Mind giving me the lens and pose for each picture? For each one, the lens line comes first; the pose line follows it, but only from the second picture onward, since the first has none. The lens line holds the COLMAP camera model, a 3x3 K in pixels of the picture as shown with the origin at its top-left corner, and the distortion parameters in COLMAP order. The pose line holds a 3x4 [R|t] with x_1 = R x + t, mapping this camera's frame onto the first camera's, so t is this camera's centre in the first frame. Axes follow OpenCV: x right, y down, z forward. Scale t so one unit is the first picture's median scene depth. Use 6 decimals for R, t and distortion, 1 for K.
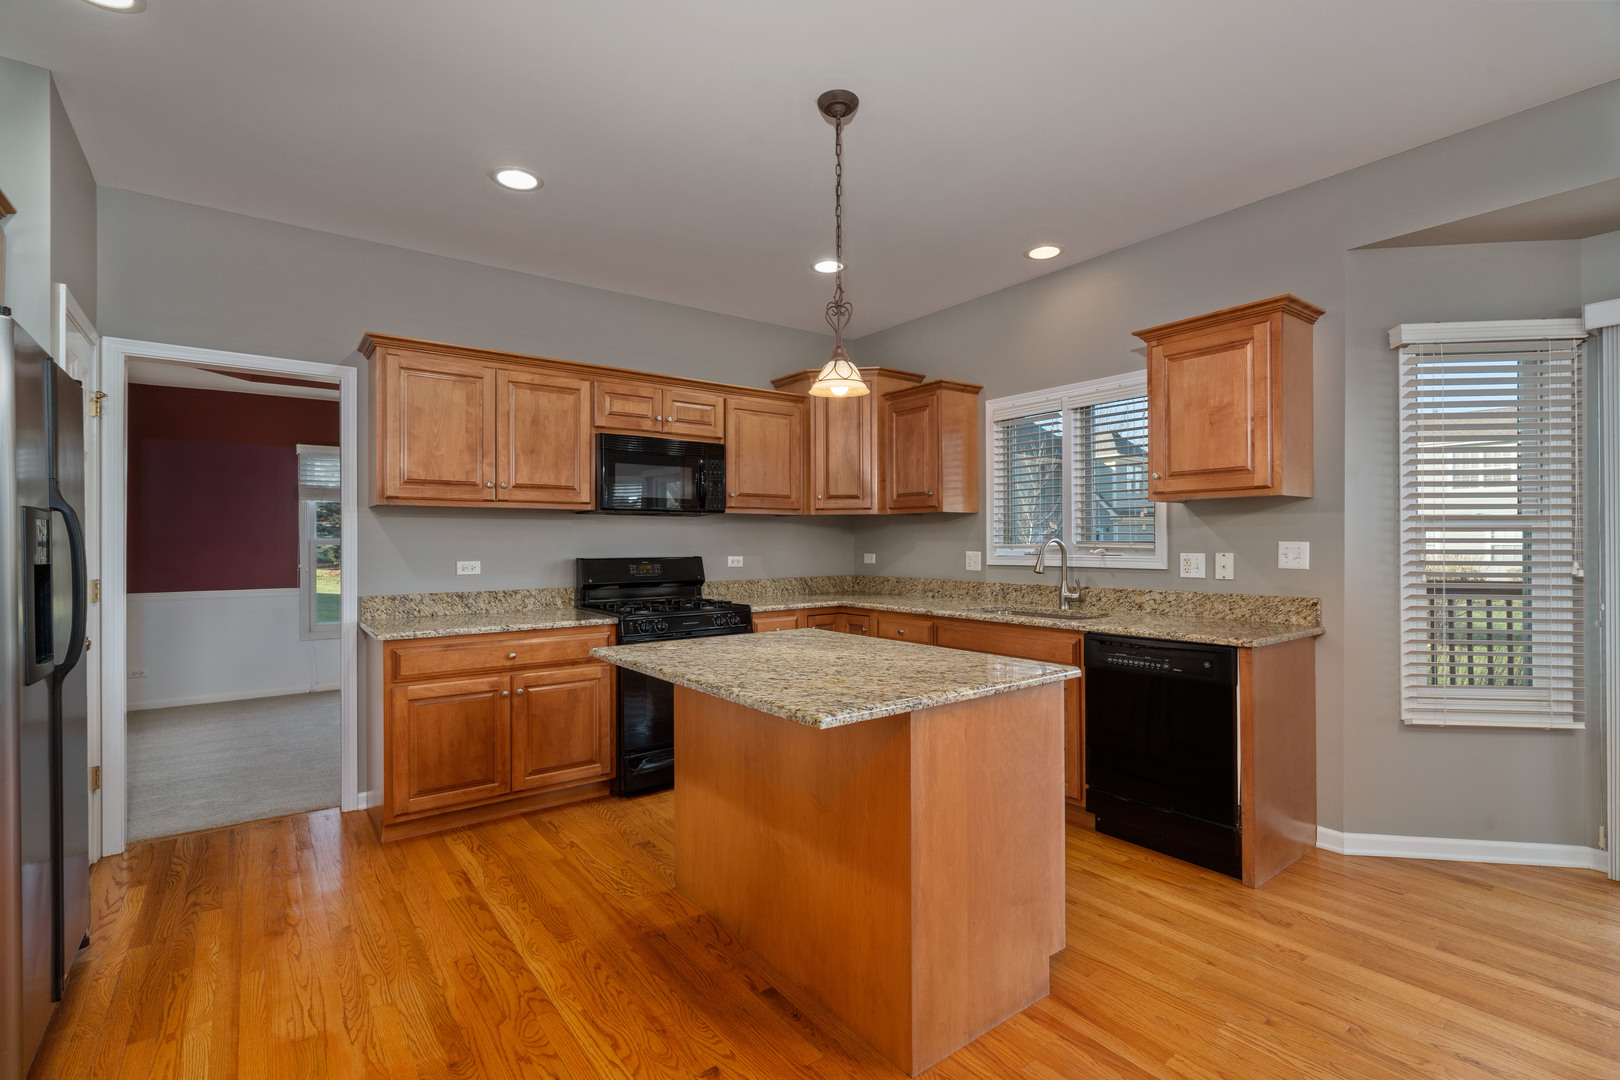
lens RADIAL K [[742.1, 0, 804.6], [0, 742.1, 538.6], [0, 0, 1]] dist [-0.001541, 0.000460]
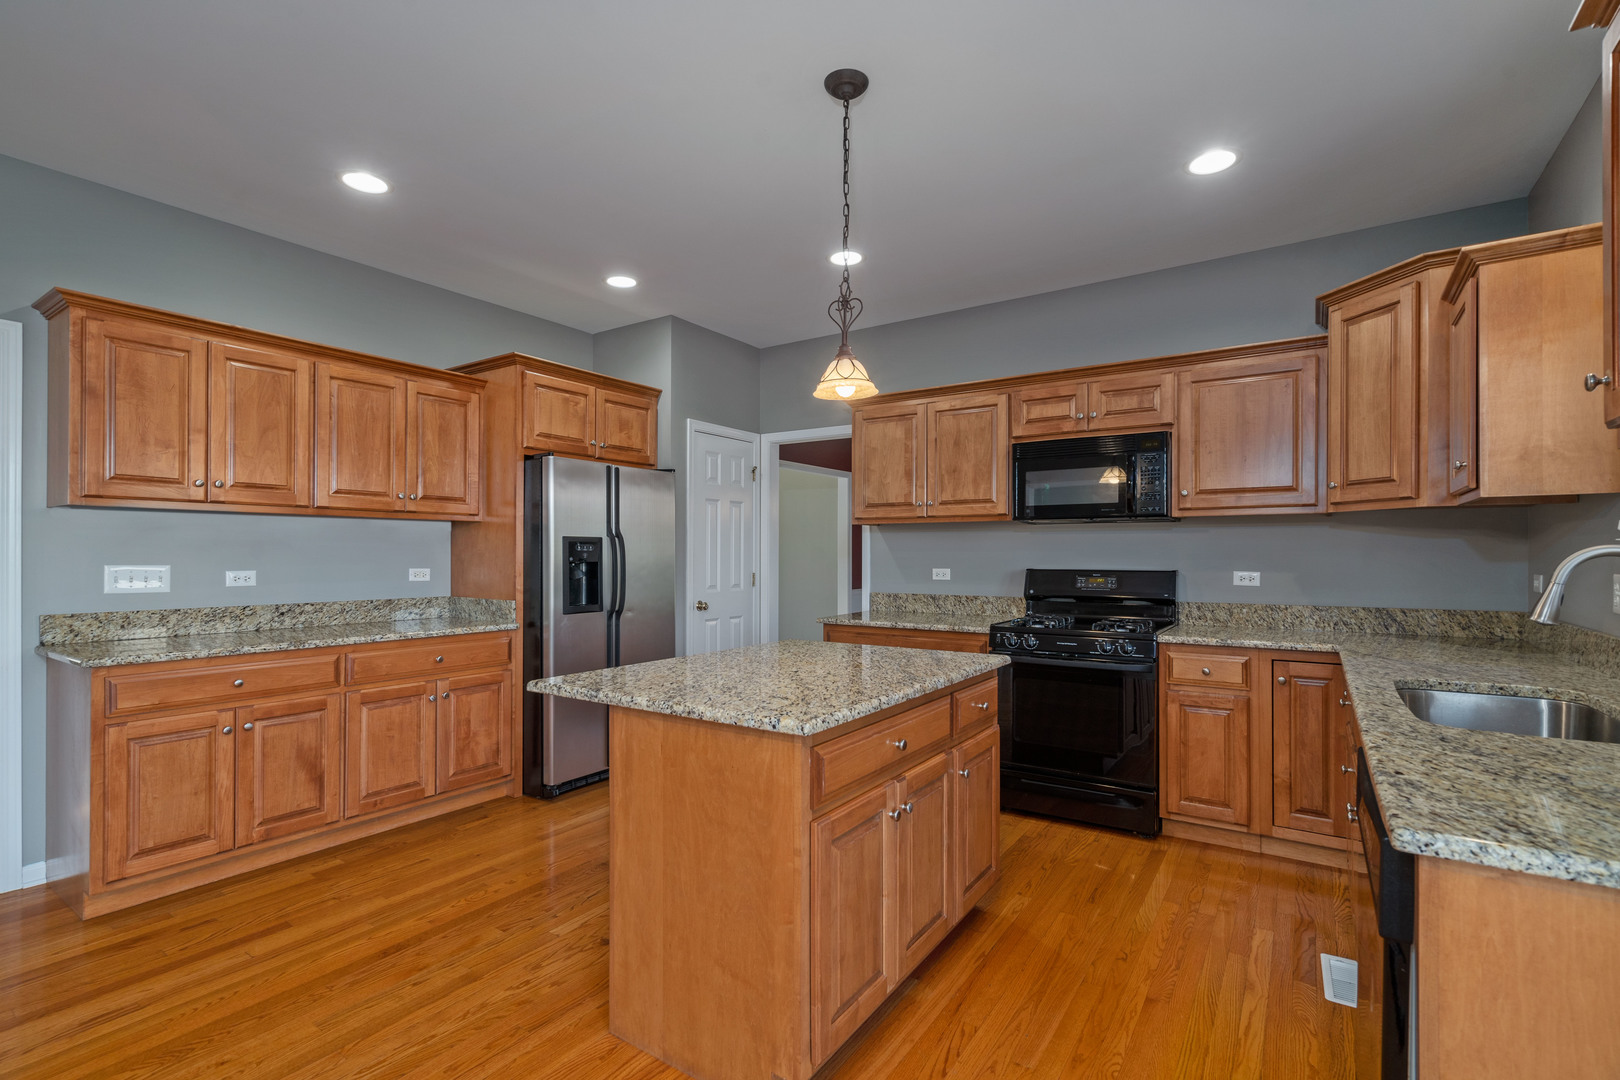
lens RADIAL K [[742.1, 0, 821.4], [0, 742.1, 560.9], [0, 0, 1]] dist [-0.001541, 0.000460]
pose [[0.336465, 0.011800, -0.941622, 0.572536], [0.001700, 0.999912, 0.013138, 0.002283], [0.941694, -0.006021, 0.336416, 0.412353]]
